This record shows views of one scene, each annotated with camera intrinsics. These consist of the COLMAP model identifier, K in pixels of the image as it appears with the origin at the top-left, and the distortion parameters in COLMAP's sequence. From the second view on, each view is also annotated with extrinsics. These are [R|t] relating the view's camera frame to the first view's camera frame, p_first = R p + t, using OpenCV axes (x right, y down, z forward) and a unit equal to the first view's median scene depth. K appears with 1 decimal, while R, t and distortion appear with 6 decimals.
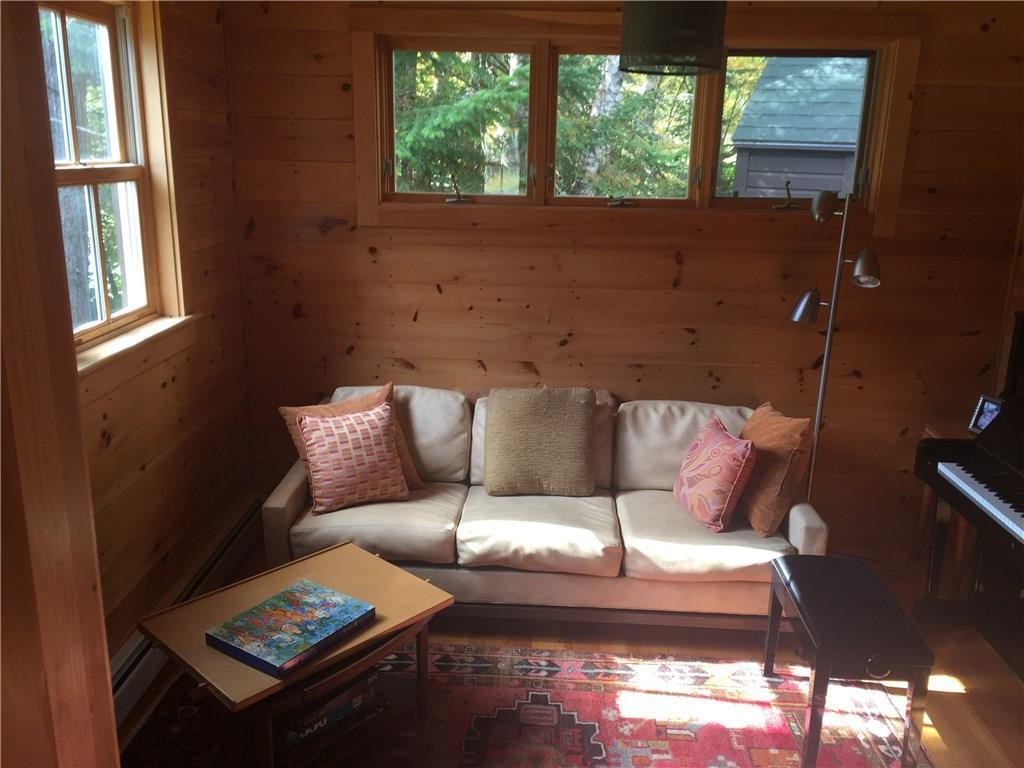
lens RADIAL K [[870.6, 0, 511.8], [0, 870.6, 384.2], [0, 0, 1]] dist [0.046622, -0.015409]
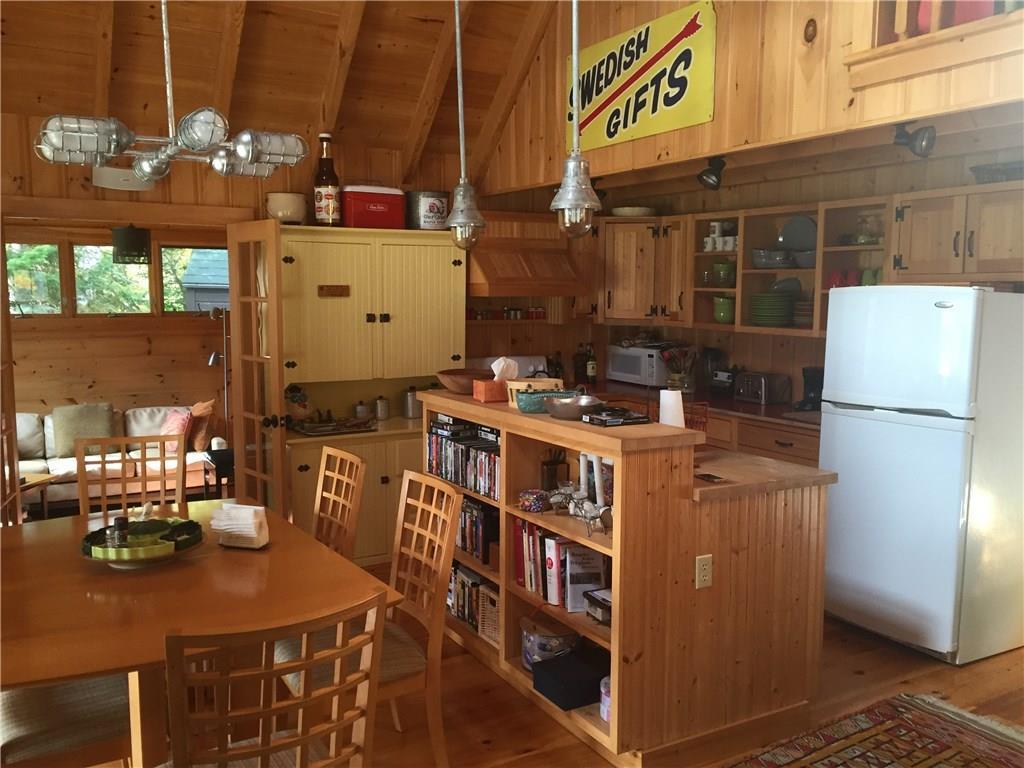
lens RADIAL K [[870.6, 0, 510.9], [0, 870.6, 385.2], [0, 0, 1]] dist [0.046622, -0.015409]
pose [[0.843791, -0.076718, 0.531159, -0.204338], [0.155408, 0.982254, -0.105006, 0.321571], [-0.513677, 0.171149, 0.840740, -1.210824]]
